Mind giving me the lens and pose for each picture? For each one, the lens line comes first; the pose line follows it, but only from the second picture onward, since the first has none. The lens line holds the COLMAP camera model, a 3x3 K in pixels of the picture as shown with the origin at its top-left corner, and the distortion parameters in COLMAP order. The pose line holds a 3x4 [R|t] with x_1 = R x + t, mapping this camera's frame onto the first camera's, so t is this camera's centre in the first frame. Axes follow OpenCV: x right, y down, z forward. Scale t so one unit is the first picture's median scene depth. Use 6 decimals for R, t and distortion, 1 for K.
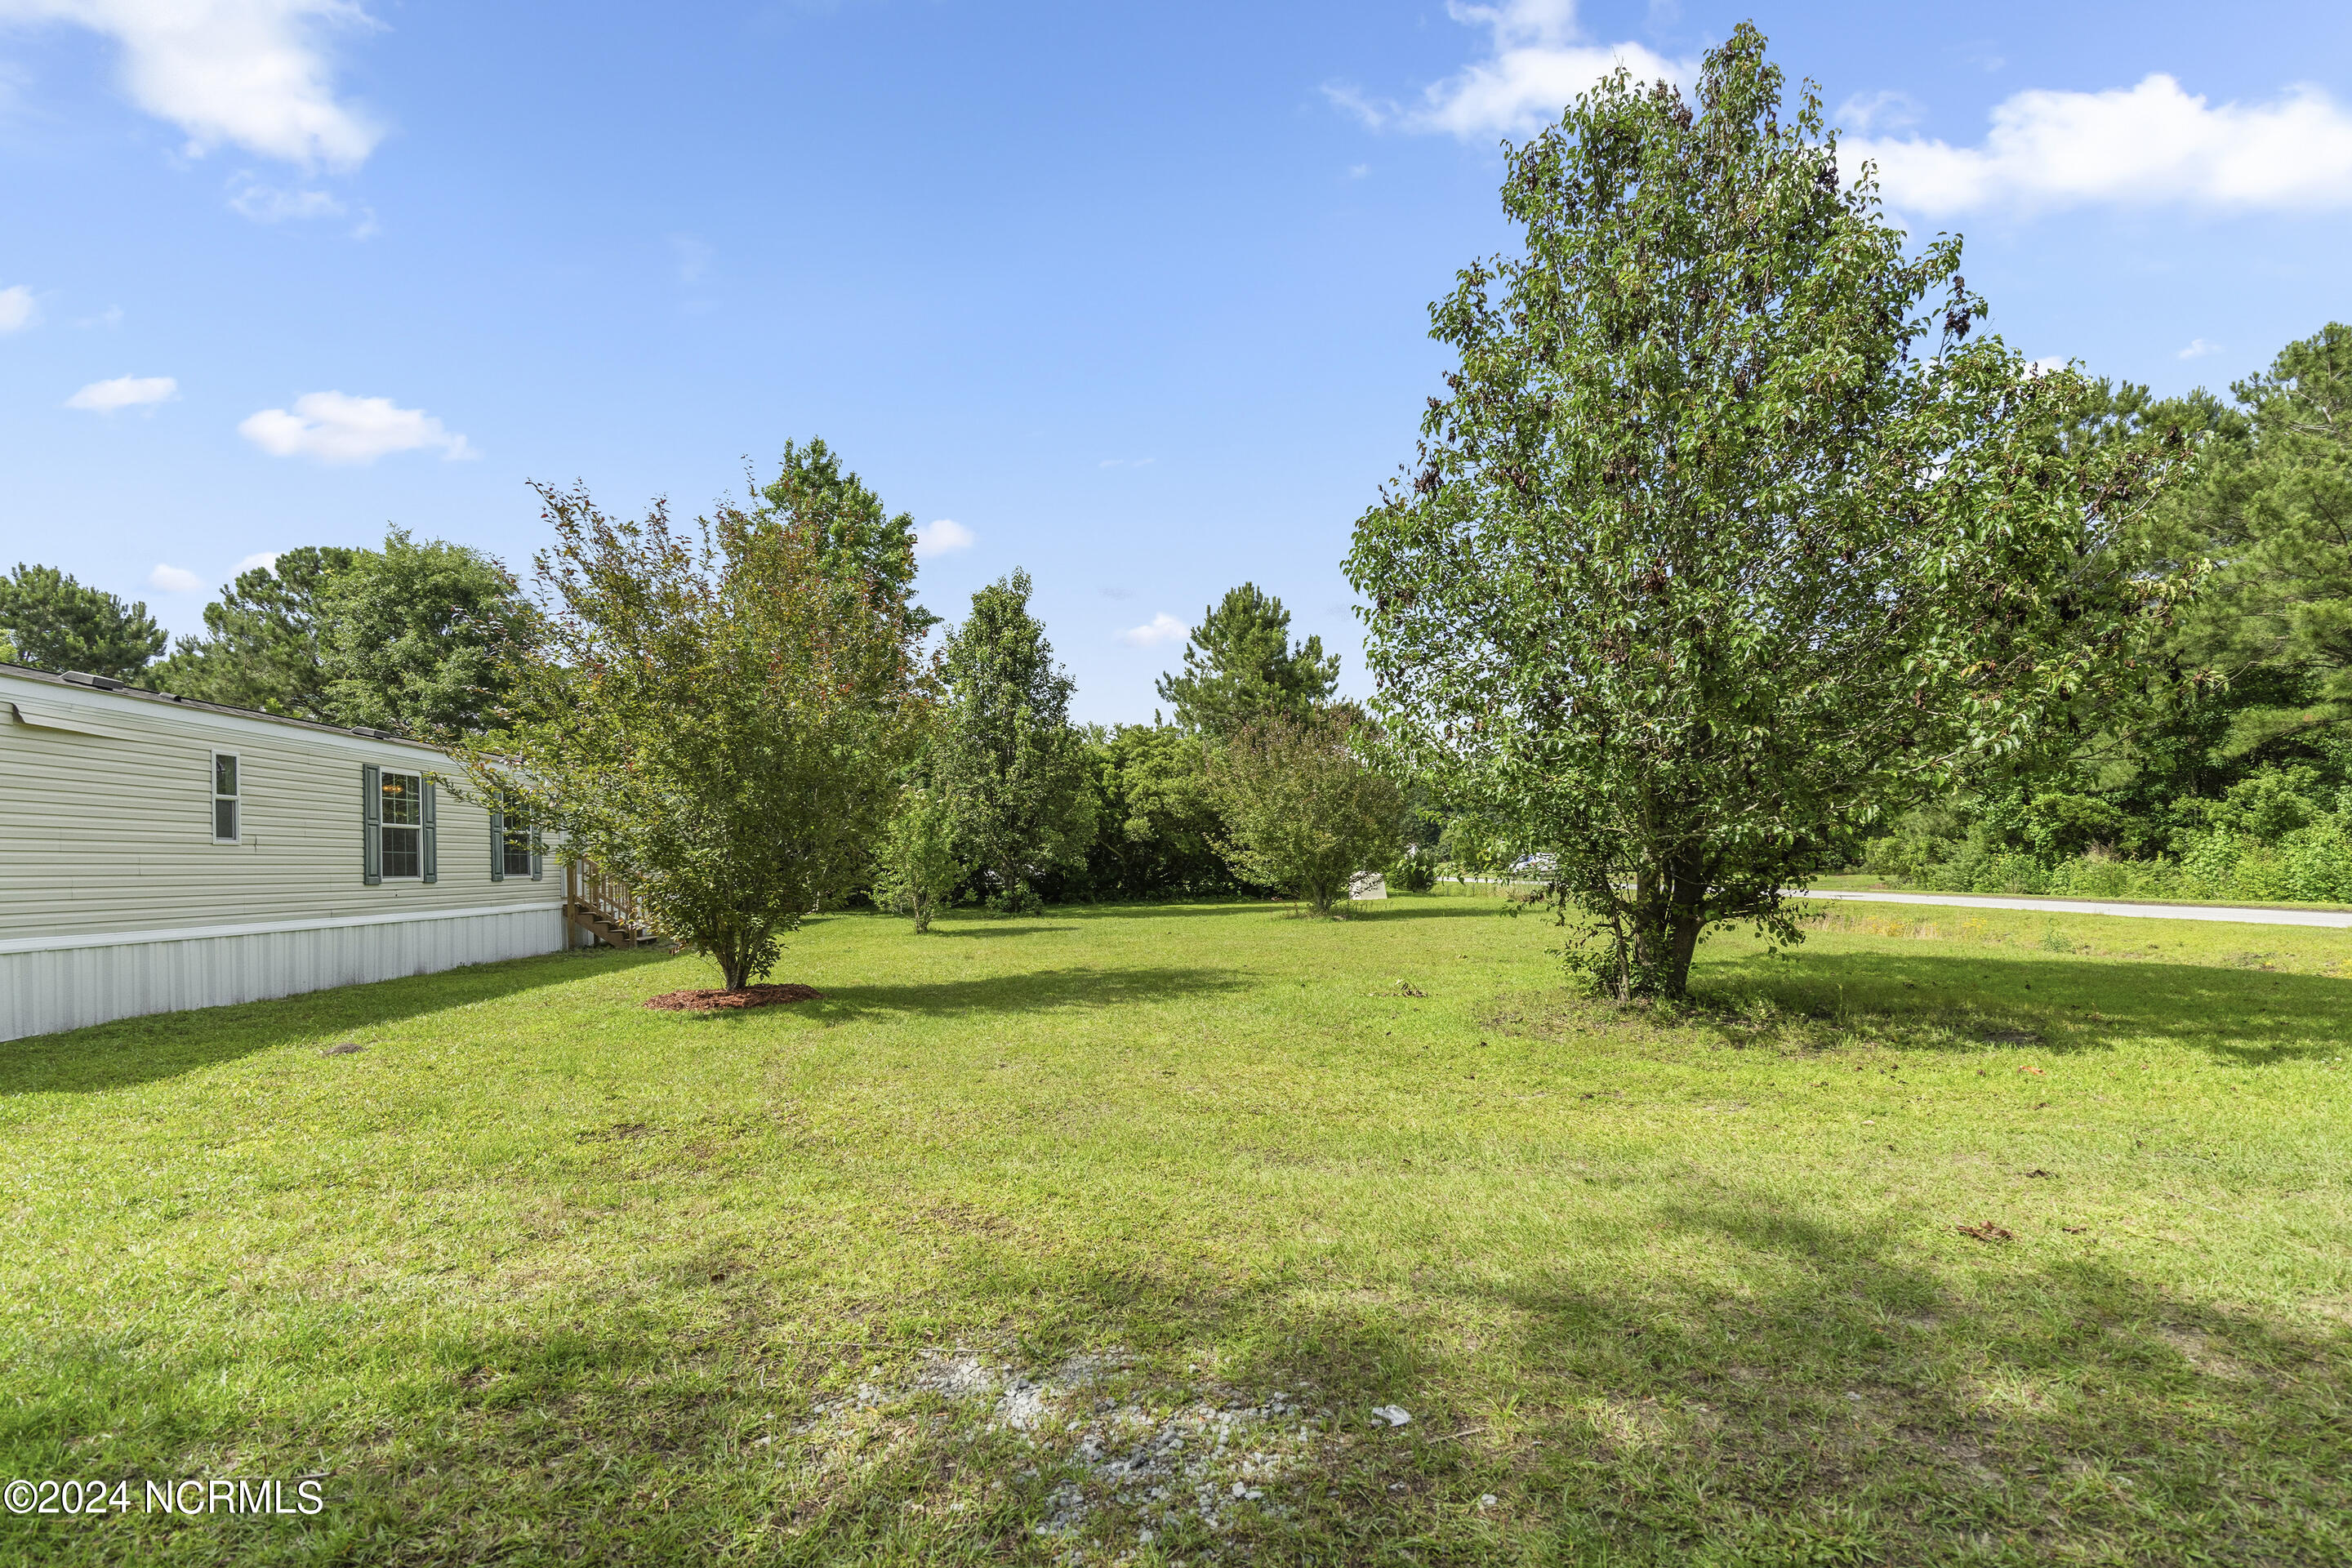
lens RADIAL K [[1087.9, 0, 1181.9], [0, 1087.9, 854.1], [0, 0, 1]] dist [0.000821, 0.000479]
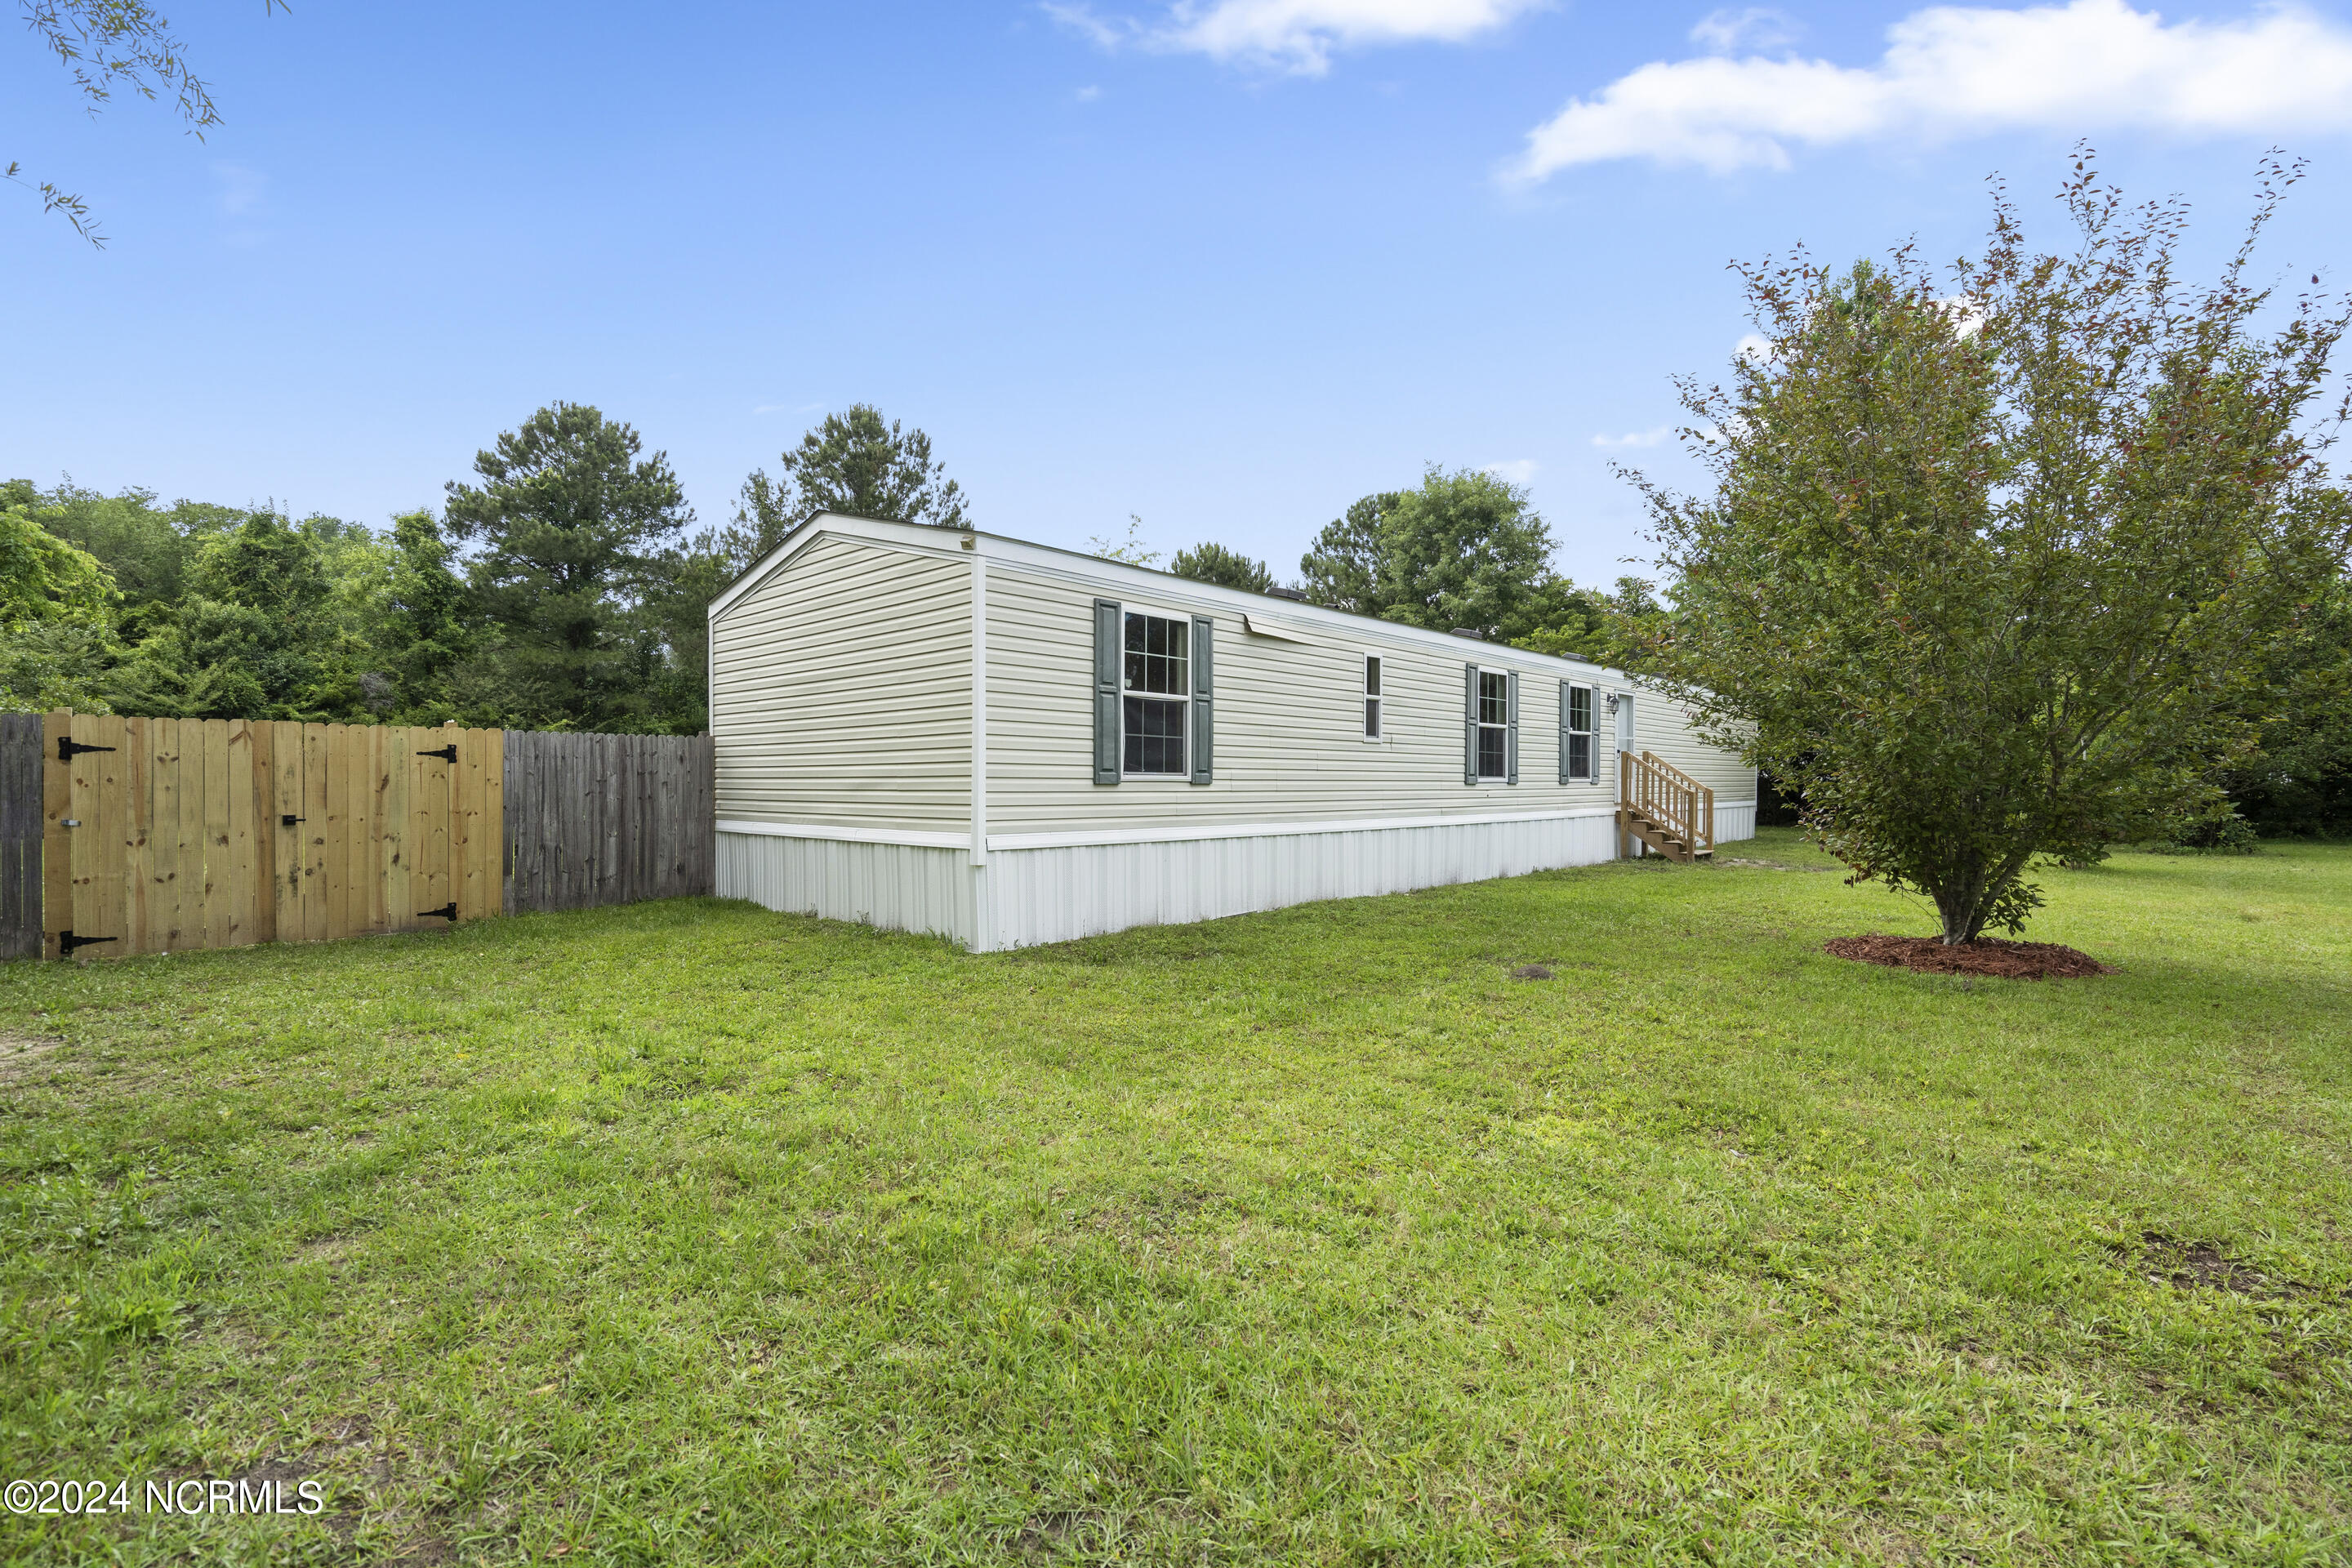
lens RADIAL K [[1053.5, 0, 1150.0], [0, 1053.5, 771.7], [0, 0, 1]] dist [-0.009563, 0.000166]
pose [[0.667285, 0.011737, -0.744710, -0.162592], [-0.006404, 0.999929, 0.010021, 0.006490], [0.744775, -0.001918, 0.667313, 0.100649]]
